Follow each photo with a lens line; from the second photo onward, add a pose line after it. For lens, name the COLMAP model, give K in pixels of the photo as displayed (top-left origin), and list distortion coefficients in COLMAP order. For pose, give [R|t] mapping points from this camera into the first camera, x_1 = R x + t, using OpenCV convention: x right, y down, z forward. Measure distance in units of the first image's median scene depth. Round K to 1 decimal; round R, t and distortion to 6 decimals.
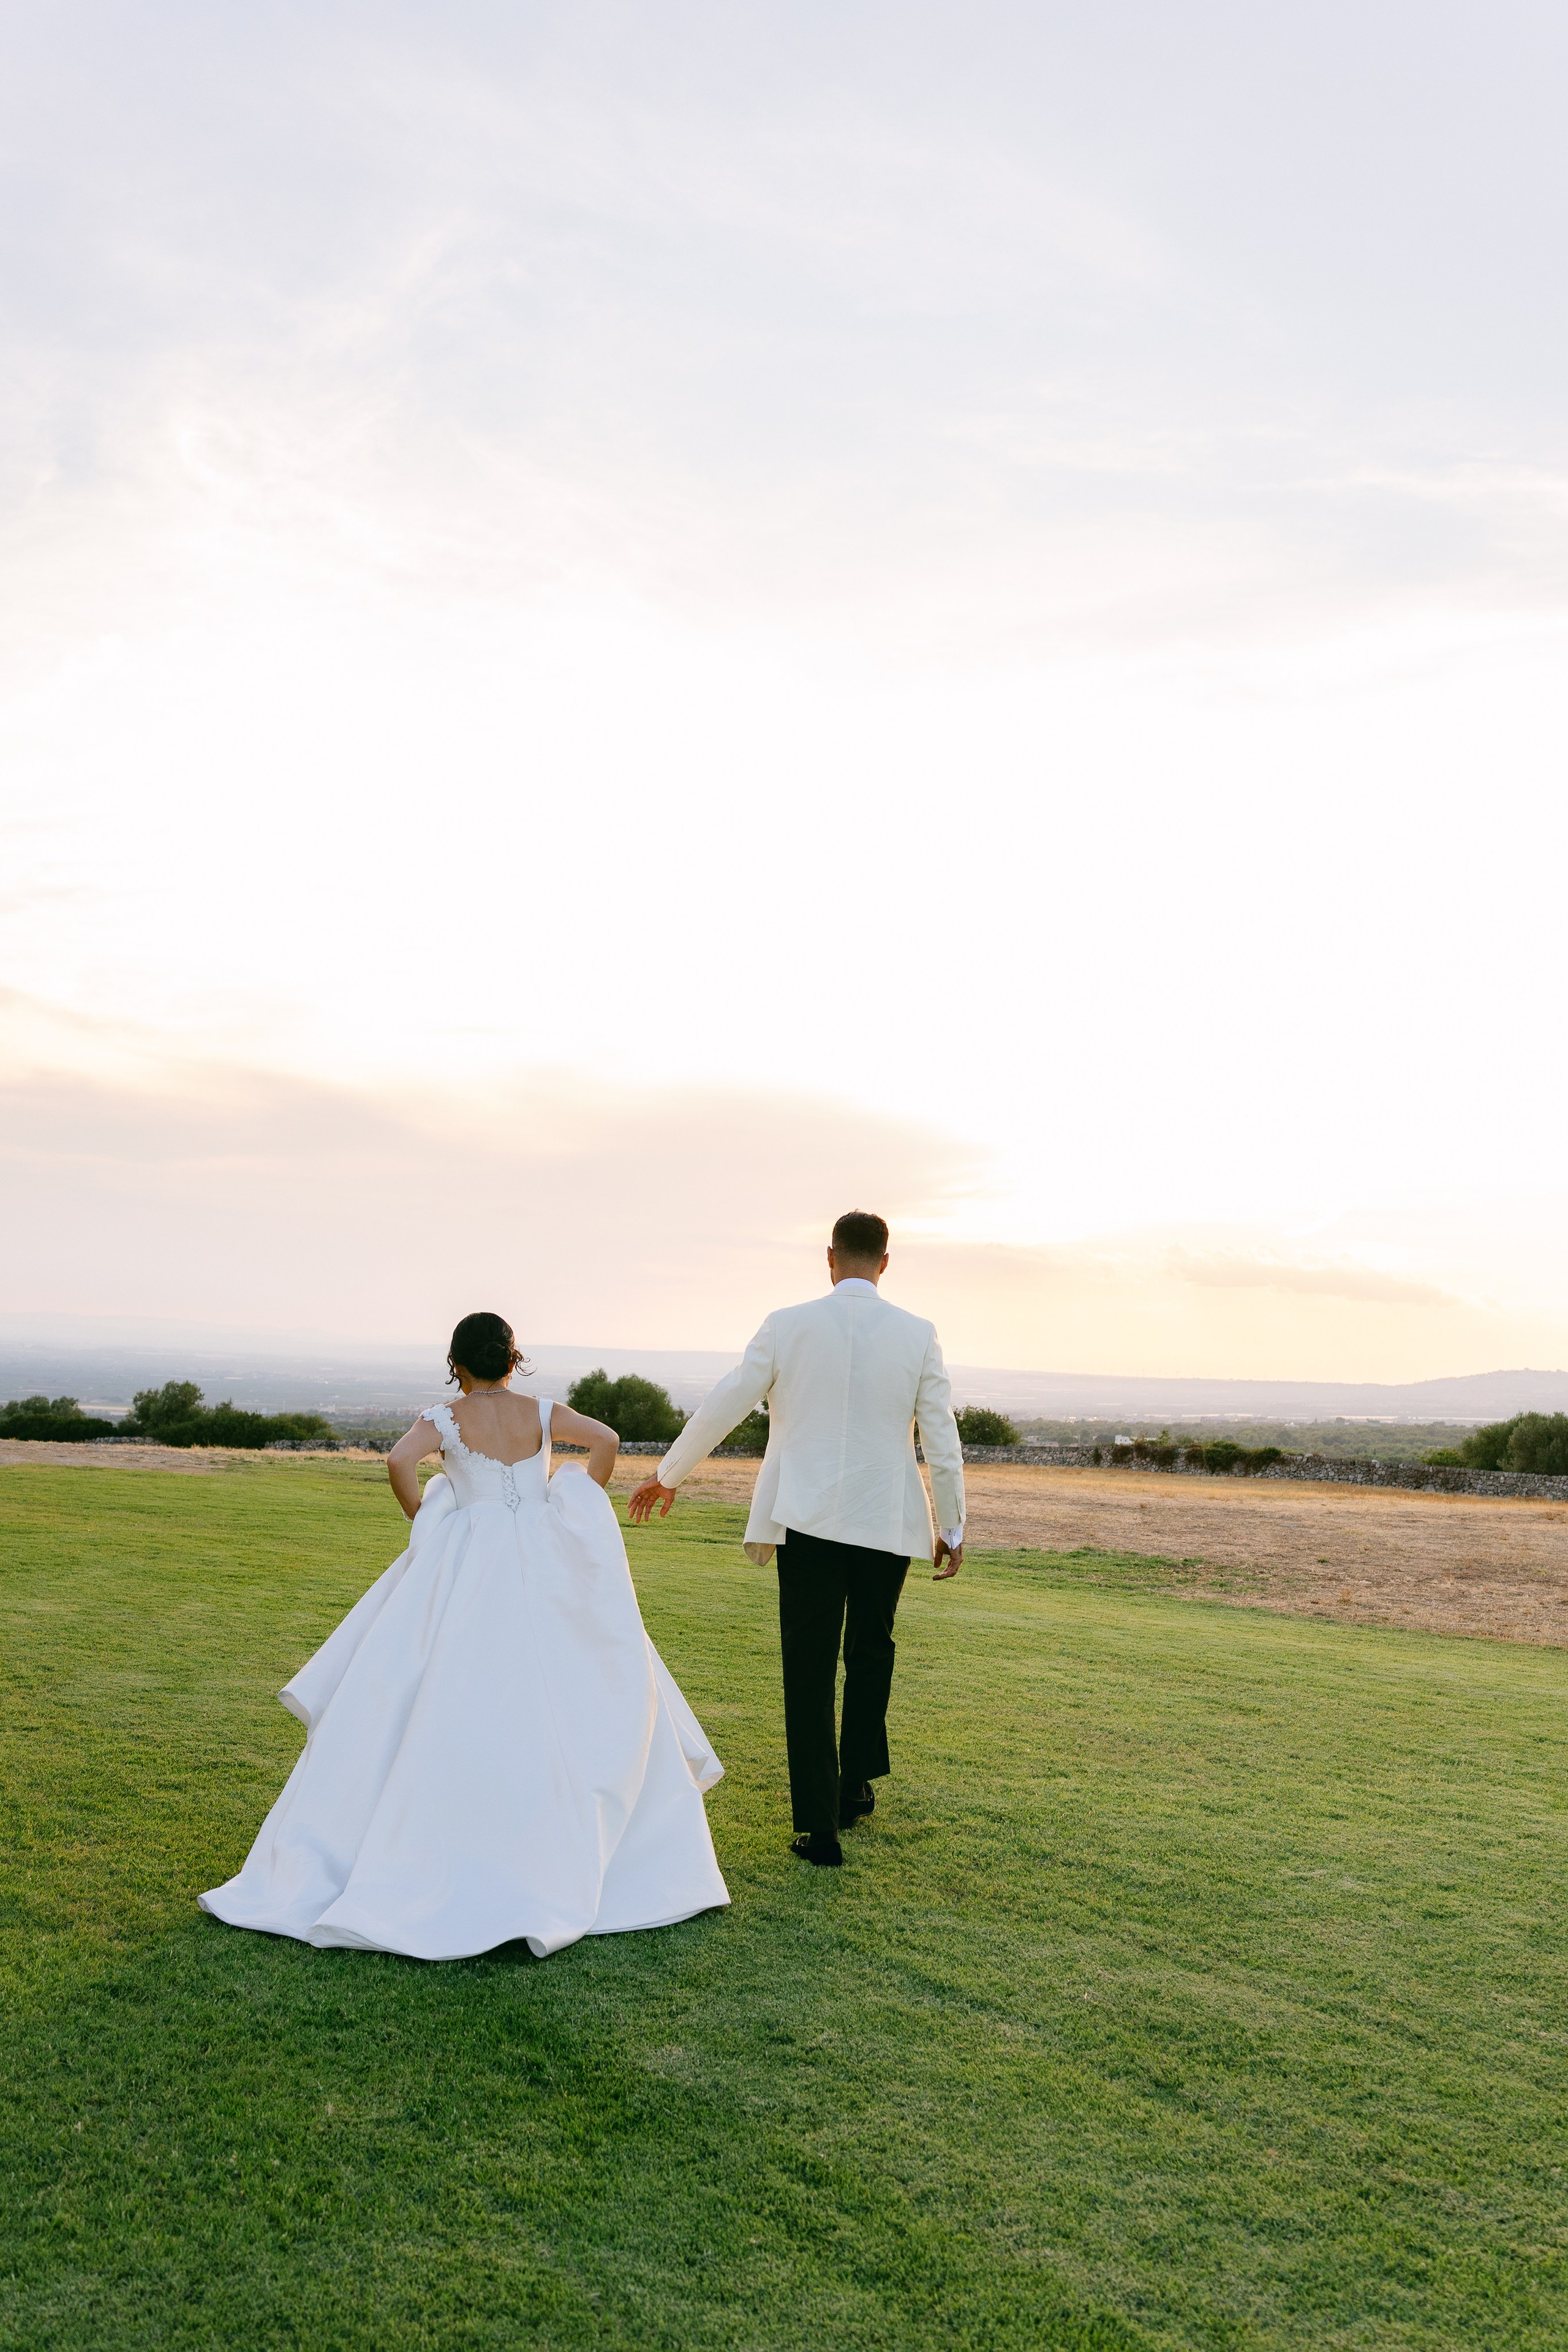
lens RADIAL K [[2280.9, 0, 784.0], [0, 2280.9, 1176.0], [0, 0, 1]] dist [0.010082, -0.017078]
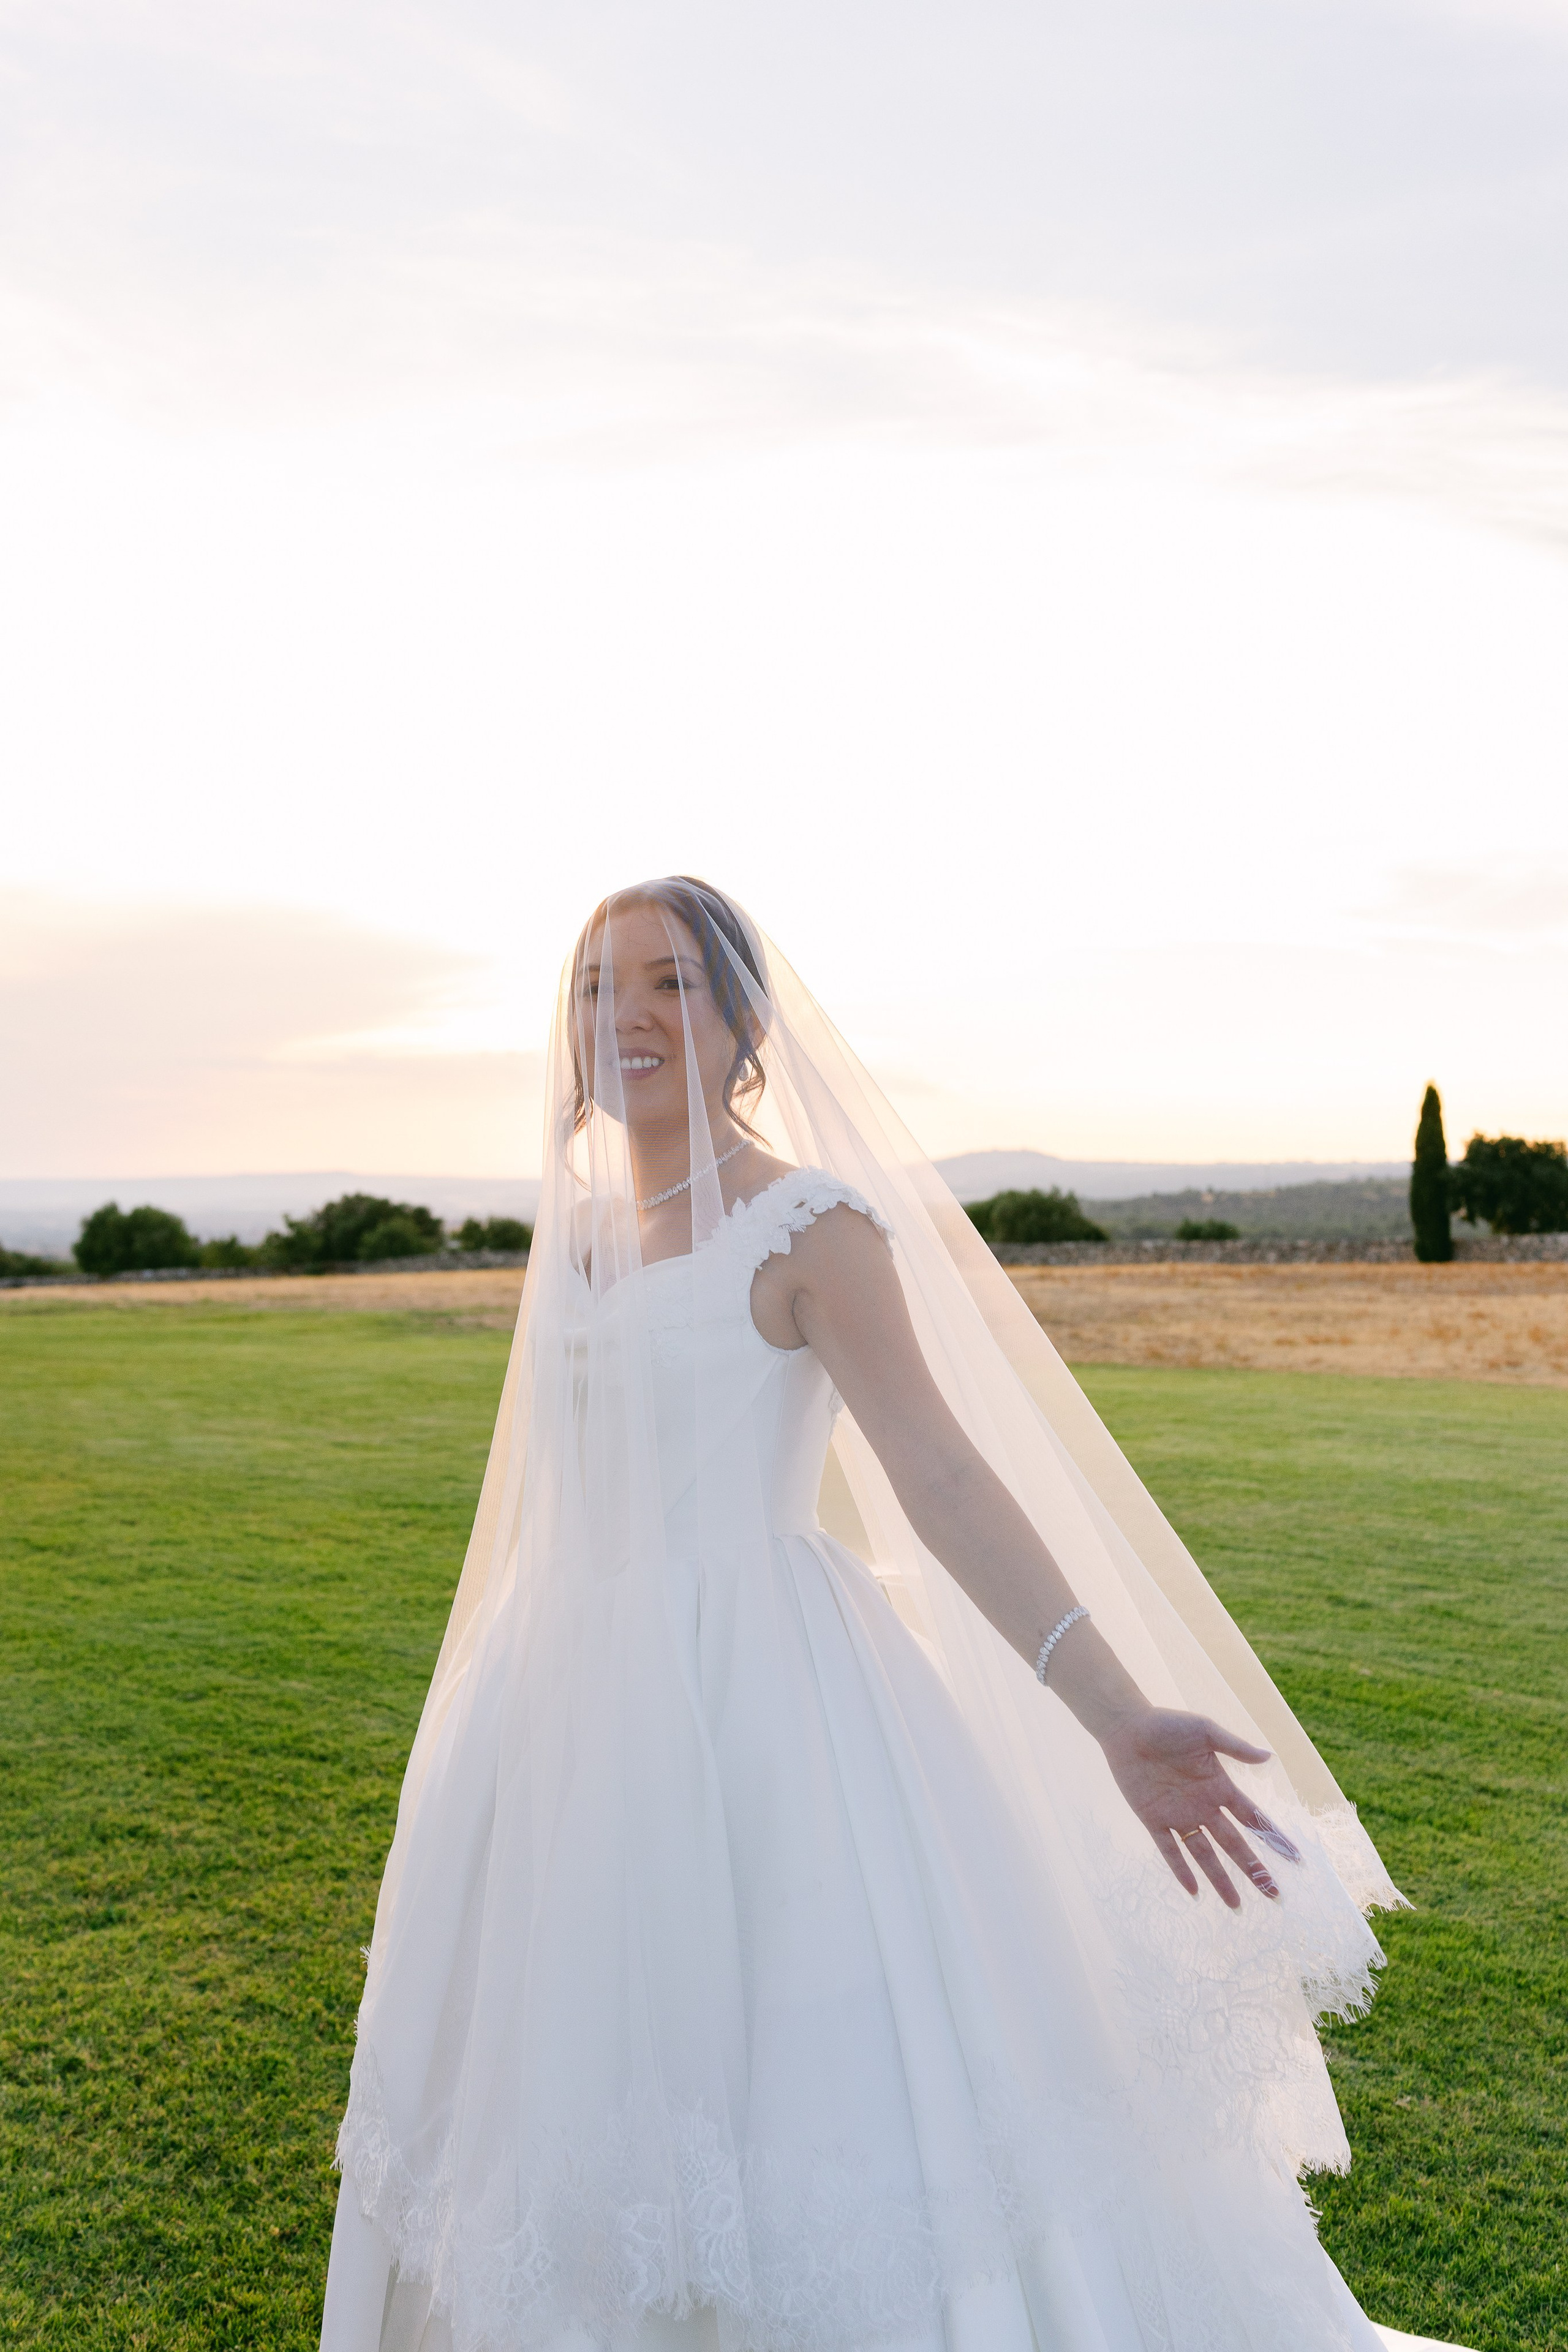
lens RADIAL K [[2280.9, 0, 784.0], [0, 2280.9, 1176.0], [0, 0, 1]] dist [0.010082, -0.017078]
pose [[0.973974, -0.056781, 0.219433, -0.038382], [0.037963, 0.995304, 0.089044, -0.009247], [-0.223458, -0.078397, 0.971556, -0.082519]]
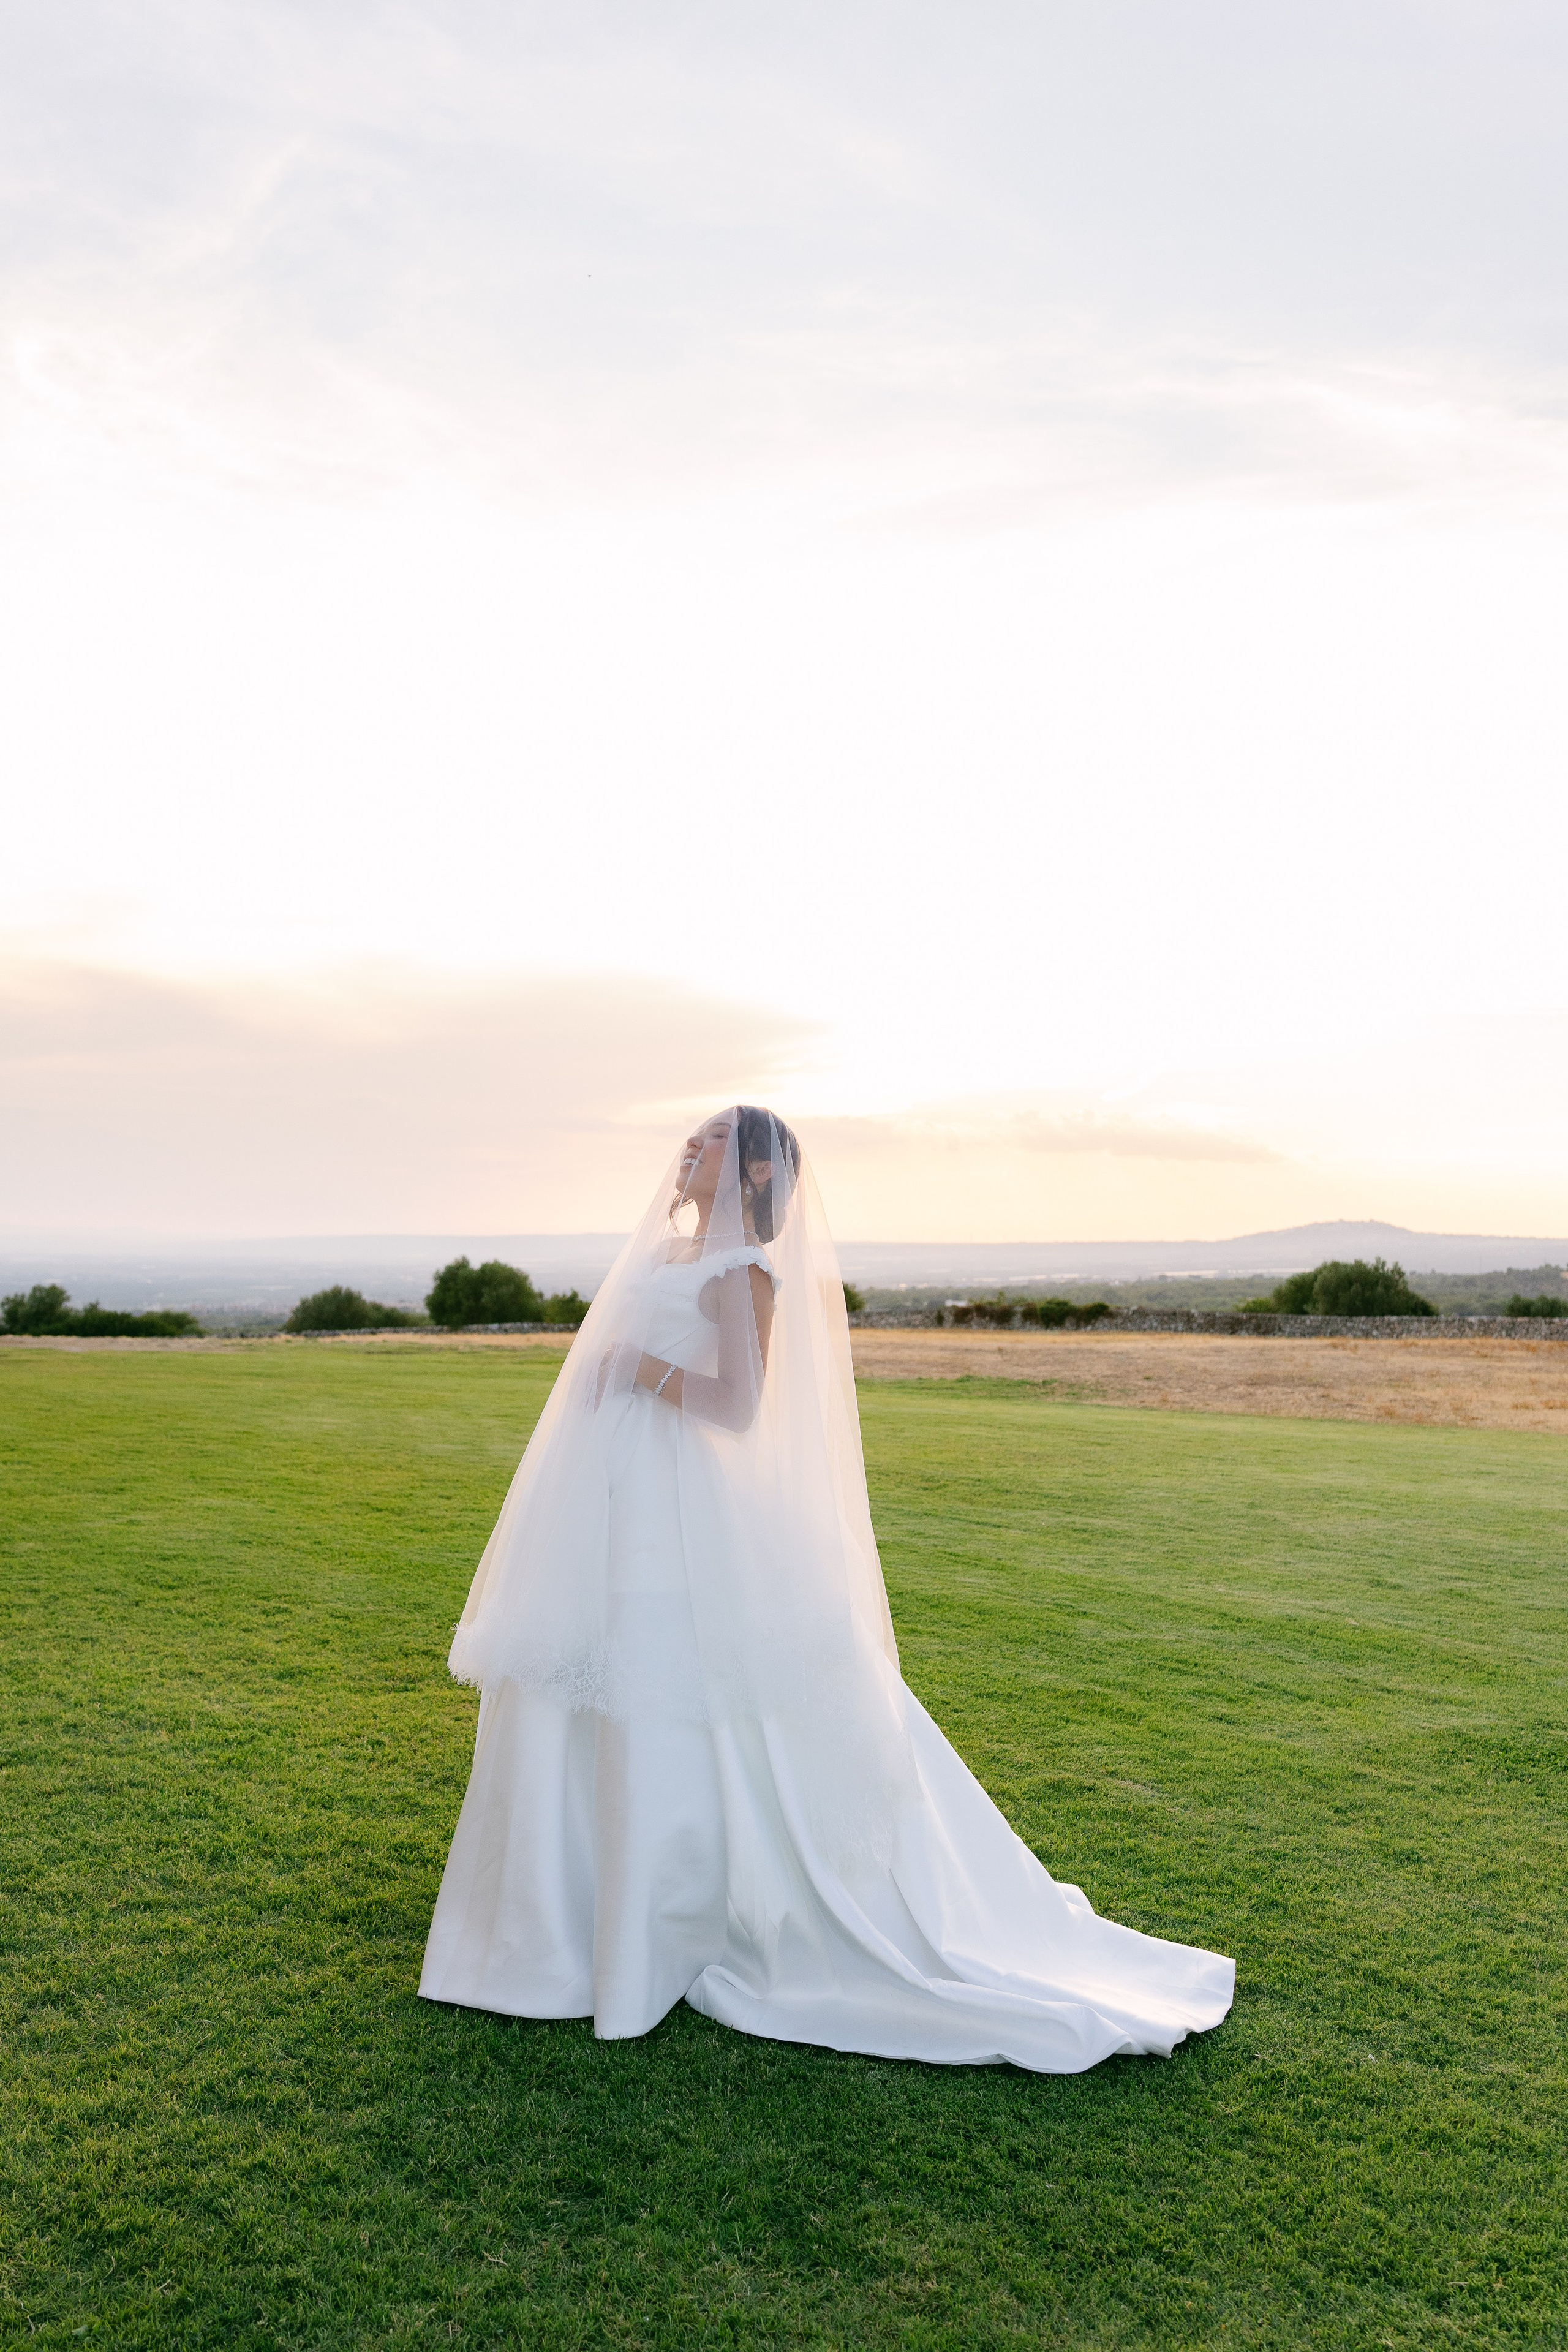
lens RADIAL K [[2276.1, 0, 784.0], [0, 2276.1, 1176.0], [0, 0, 1]] dist [0.042114, -0.013791]
pose [[0.996480, -0.037778, 0.074837, -0.031791], [0.033694, 0.997912, 0.055102, -0.012517], [-0.076763, -0.052386, 0.995672, -0.136433]]
